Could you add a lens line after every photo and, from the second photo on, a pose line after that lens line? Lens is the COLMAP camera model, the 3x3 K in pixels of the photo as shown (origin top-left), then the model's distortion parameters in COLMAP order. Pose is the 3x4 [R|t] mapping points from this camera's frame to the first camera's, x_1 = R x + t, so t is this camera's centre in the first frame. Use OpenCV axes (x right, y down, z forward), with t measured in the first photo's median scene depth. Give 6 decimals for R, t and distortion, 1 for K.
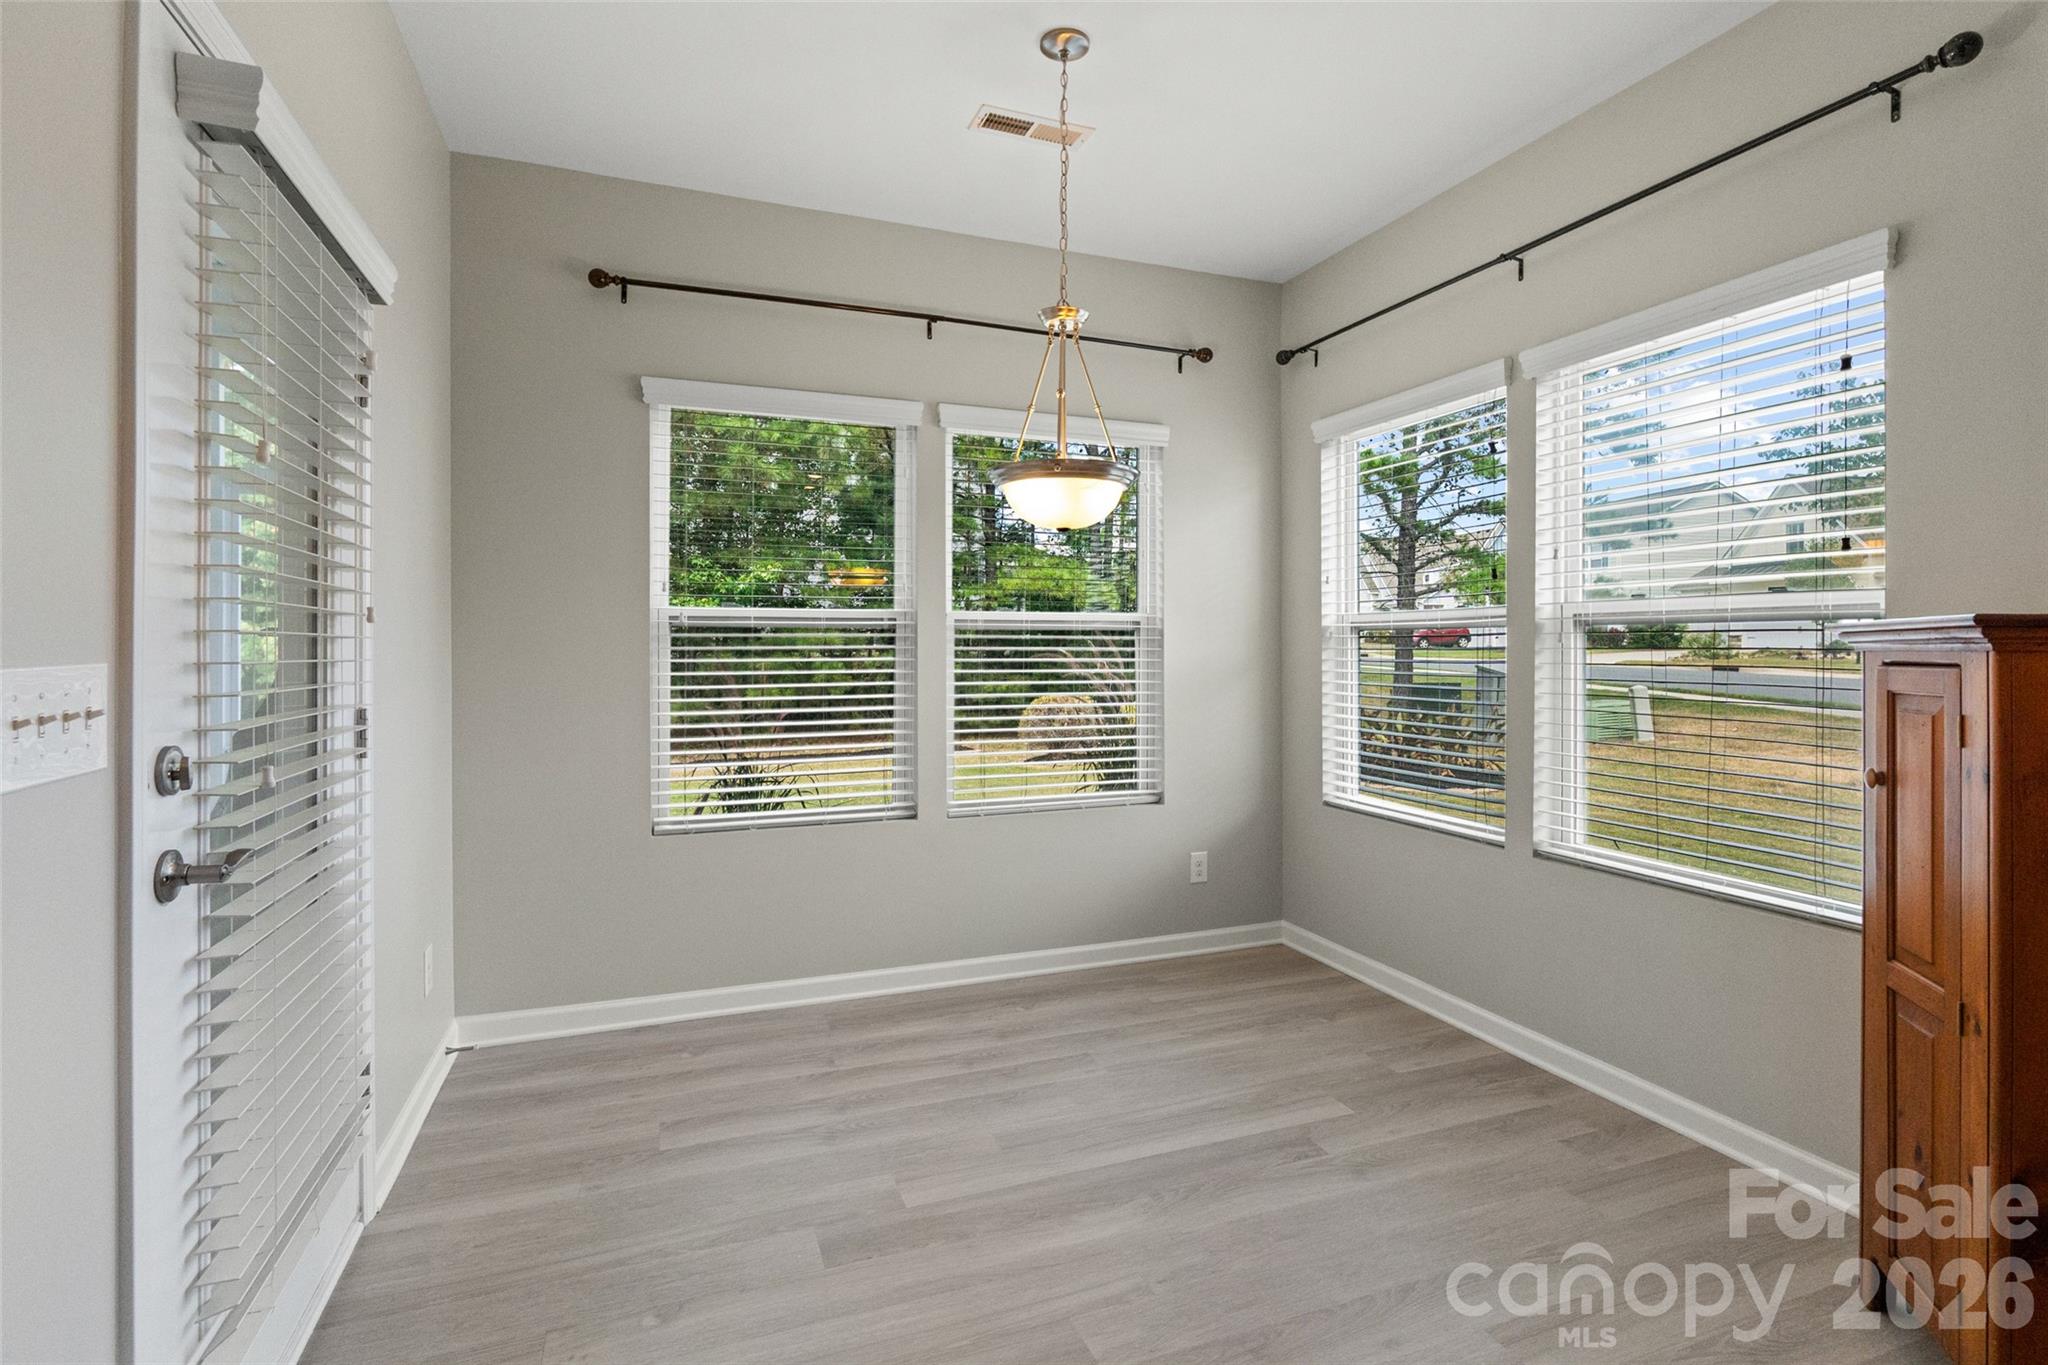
lens RADIAL K [[983.6, 0, 1028.8], [0, 983.6, 645.5], [0, 0, 1]] dist [0.000310, 0.000018]
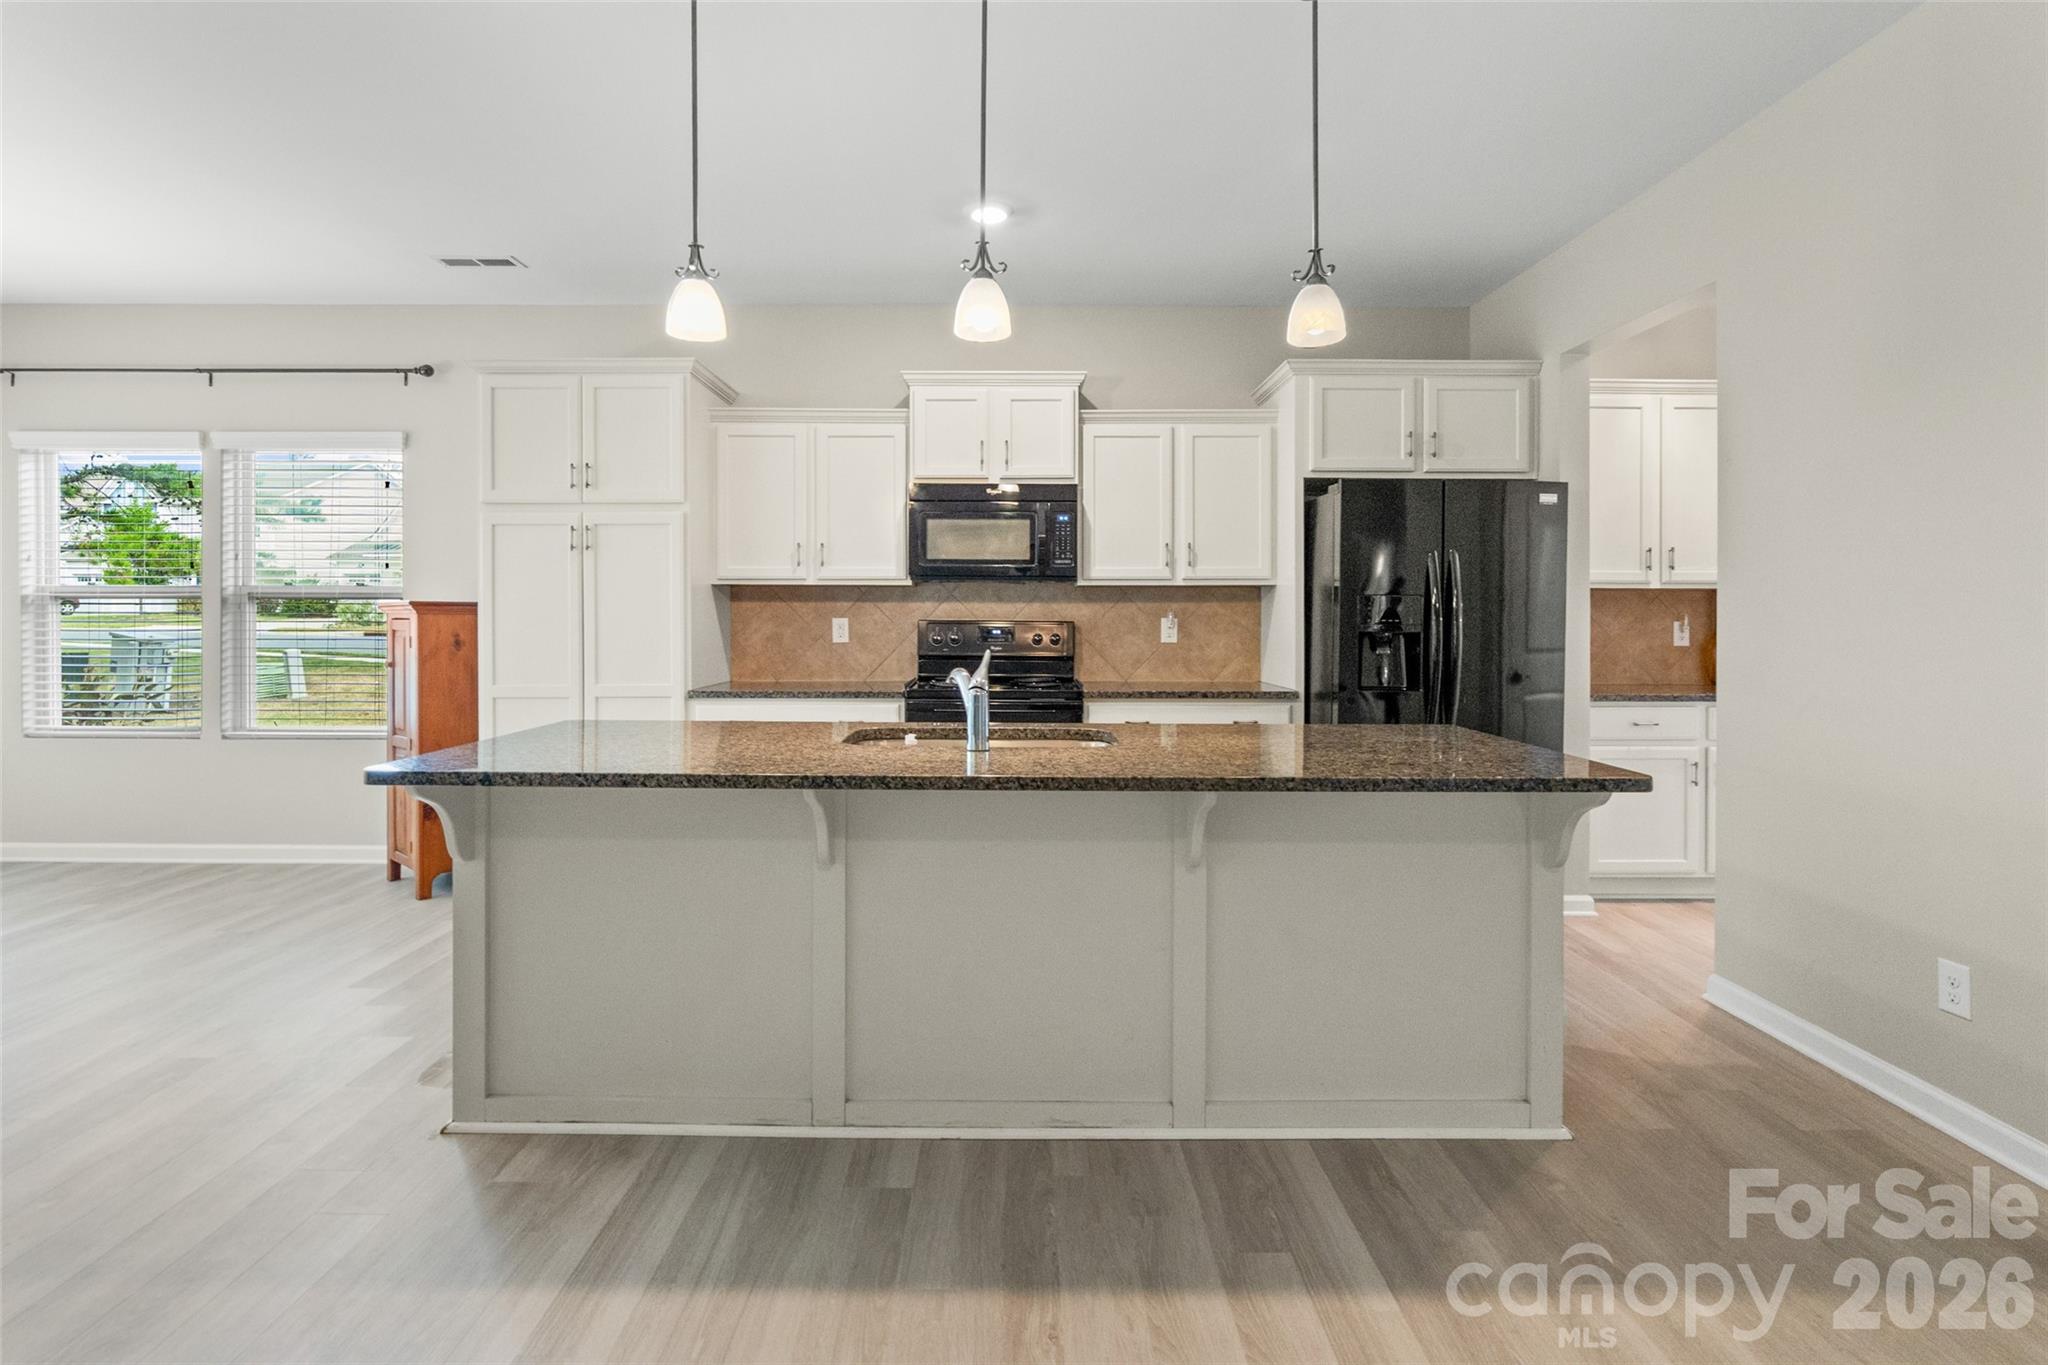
lens RADIAL K [[952.0, 0, 1019.3], [0, 952.0, 617.2], [0, 0, 1]] dist [-0.009355, 0.000245]
pose [[0.353994, -0.000193, 0.935248, -0.485328], [-0.003594, 0.999992, 0.001566, 0.003214], [-0.935241, -0.003916, 0.353991, -0.796655]]
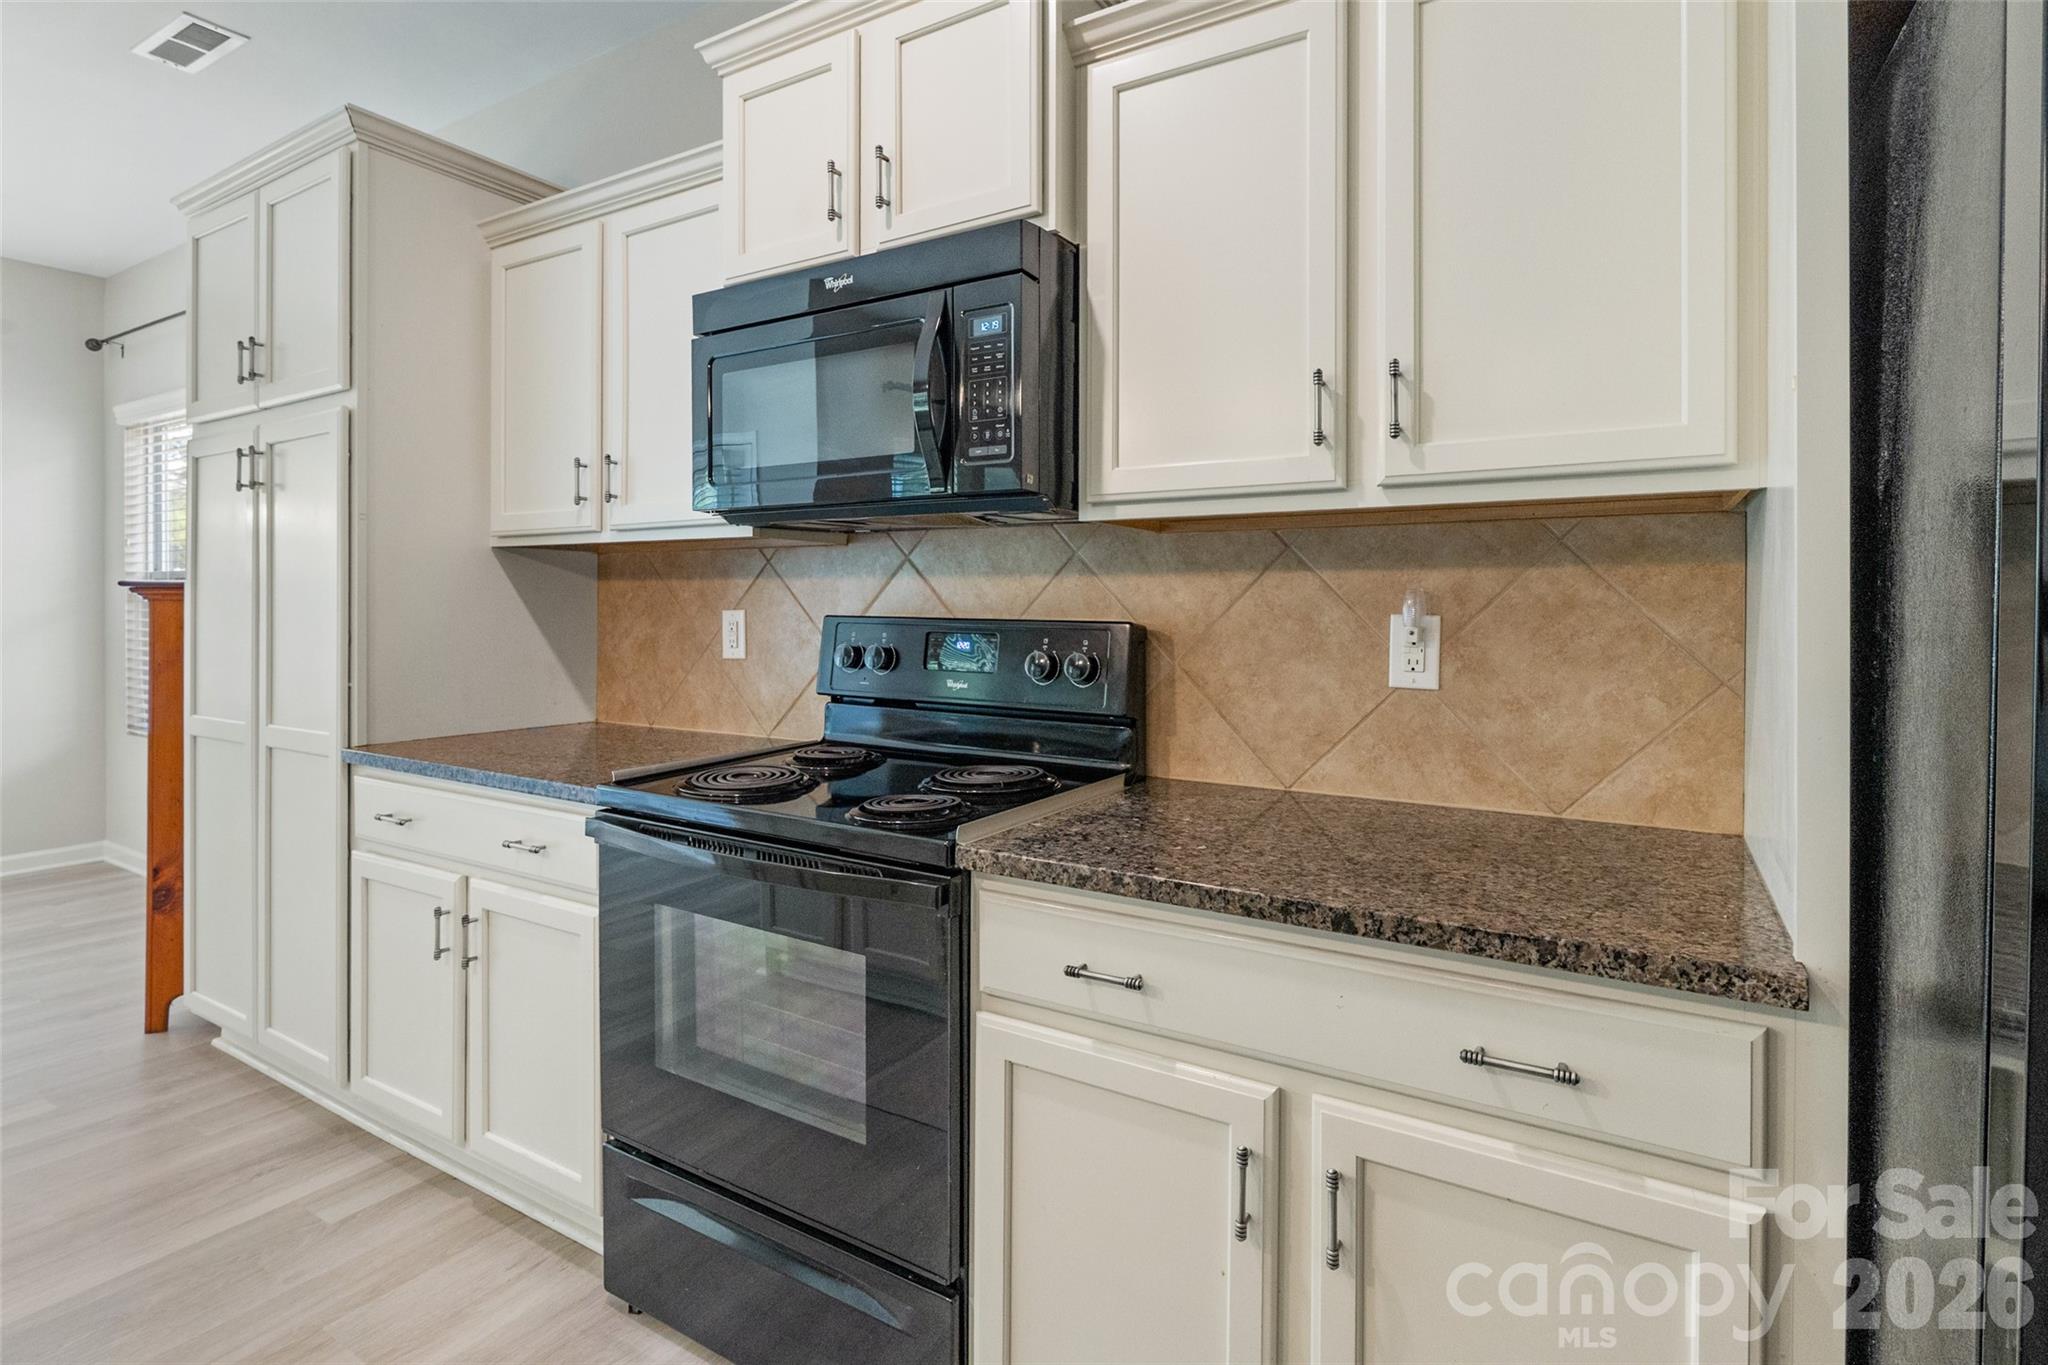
lens RADIAL K [[985.8, 0, 1053.7], [0, 985.8, 607.3], [0, 0, 1]] dist [-0.001457, 0.000058]
pose [[0.788362, 0.003260, 0.615203, 0.578816], [-0.006246, 0.999977, 0.002706, 0.001738], [-0.615180, -0.005976, 0.788364, -0.780383]]
